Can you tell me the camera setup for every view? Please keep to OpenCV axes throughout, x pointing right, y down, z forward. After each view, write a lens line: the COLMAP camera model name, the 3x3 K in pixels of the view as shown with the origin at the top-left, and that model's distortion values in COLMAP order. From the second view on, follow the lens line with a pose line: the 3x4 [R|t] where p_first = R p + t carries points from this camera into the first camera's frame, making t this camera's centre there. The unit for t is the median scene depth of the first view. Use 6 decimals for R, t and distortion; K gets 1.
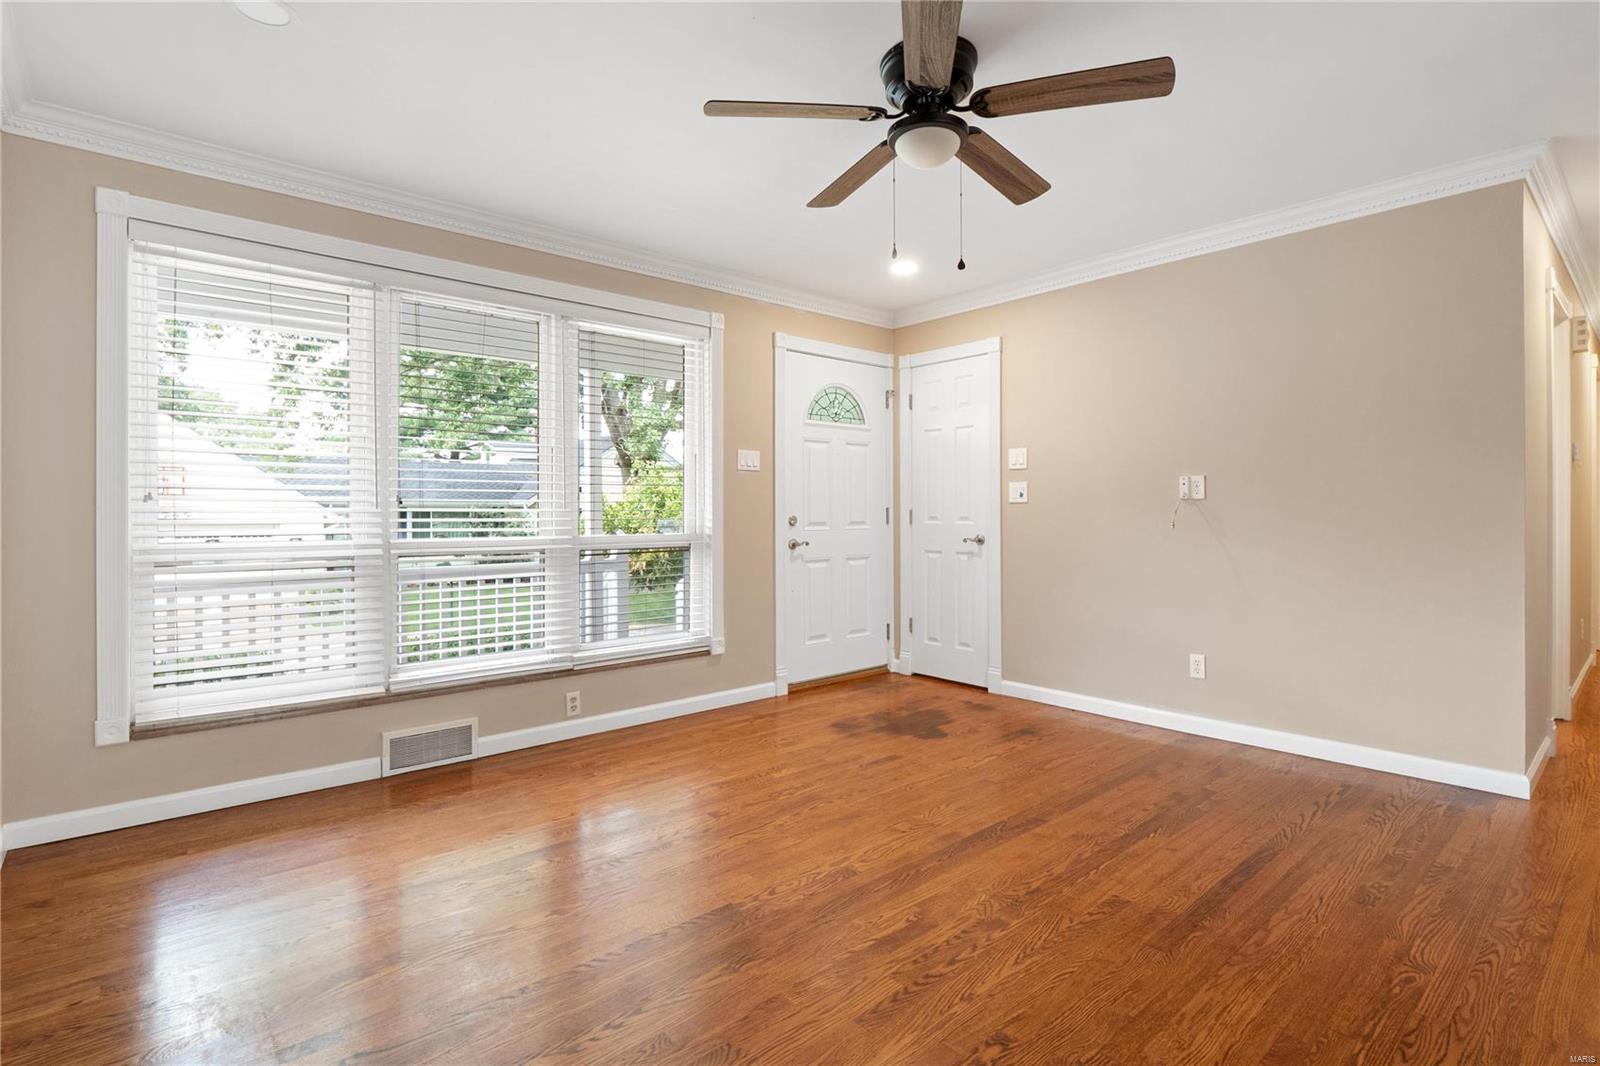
lens RADIAL K [[760.2, 0, 800.6], [0, 760.2, 521.7], [0, 0, 1]] dist [-0.012672, 0.002232]
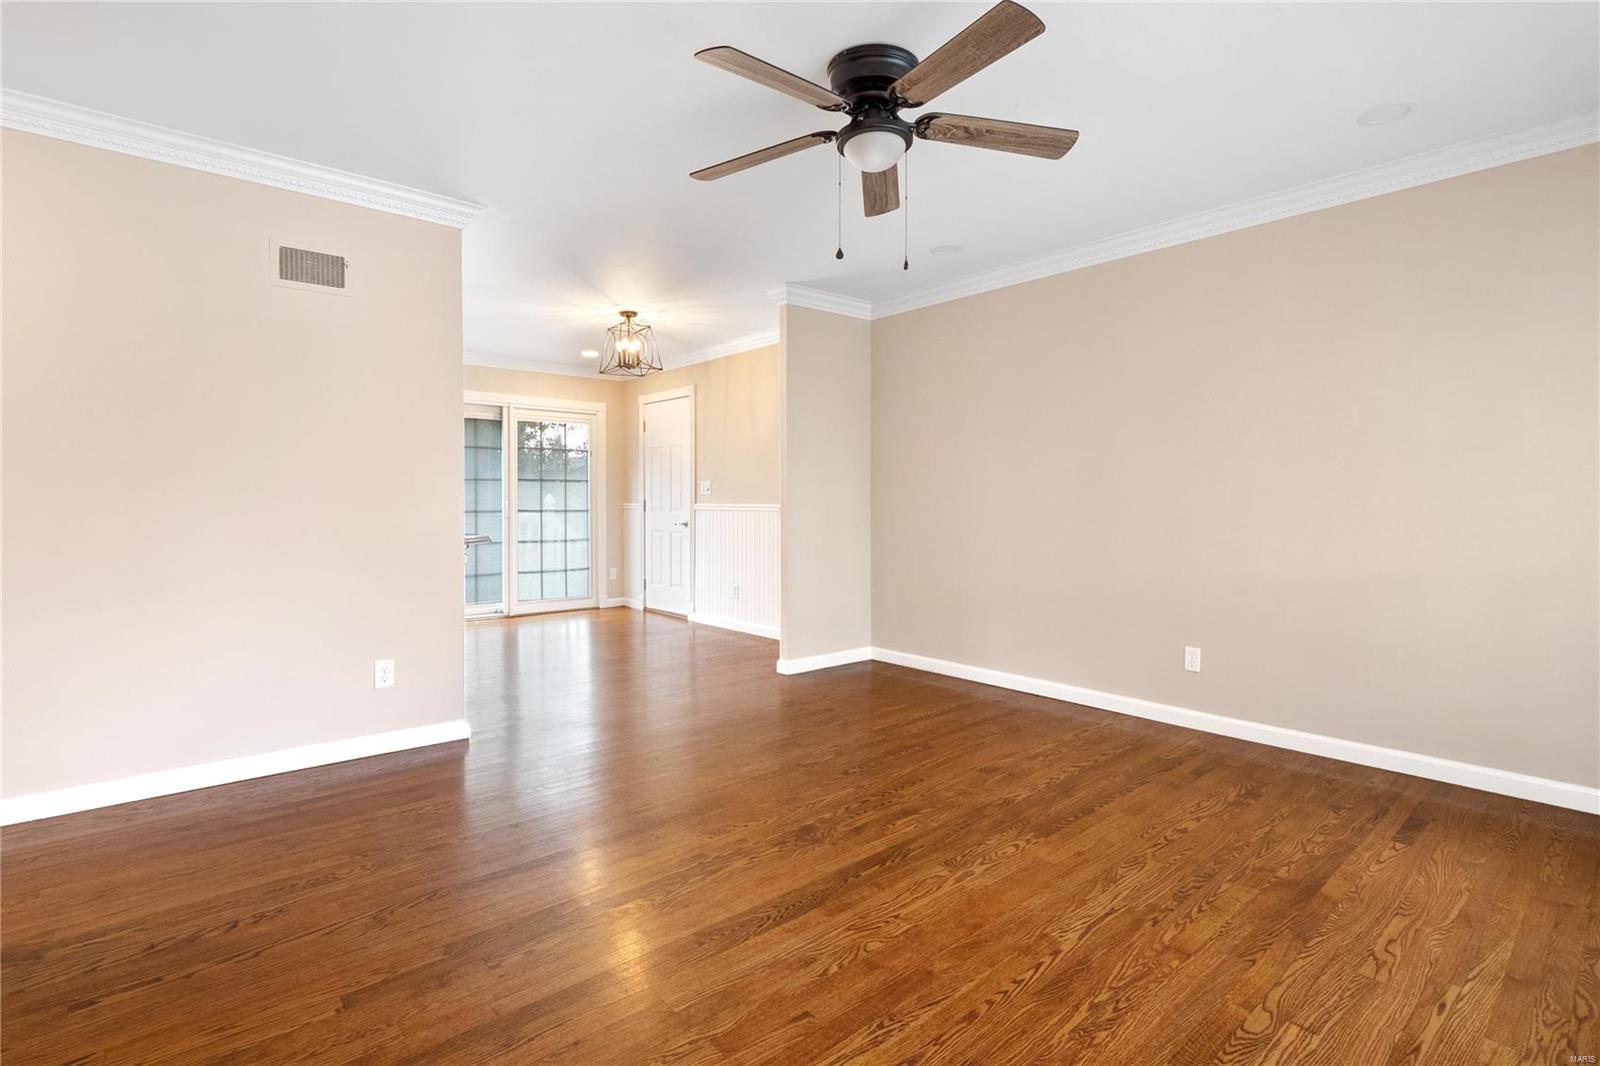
lens RADIAL K [[760.2, 0, 798.4], [0, 760.2, 522.1], [0, 0, 1]] dist [-0.012672, 0.002232]
pose [[-0.999997, 0.002177, -0.001276, 0.276602], [0.002121, 0.999105, 0.042245, -0.027940], [0.001367, 0.042242, -0.999106, 2.057694]]
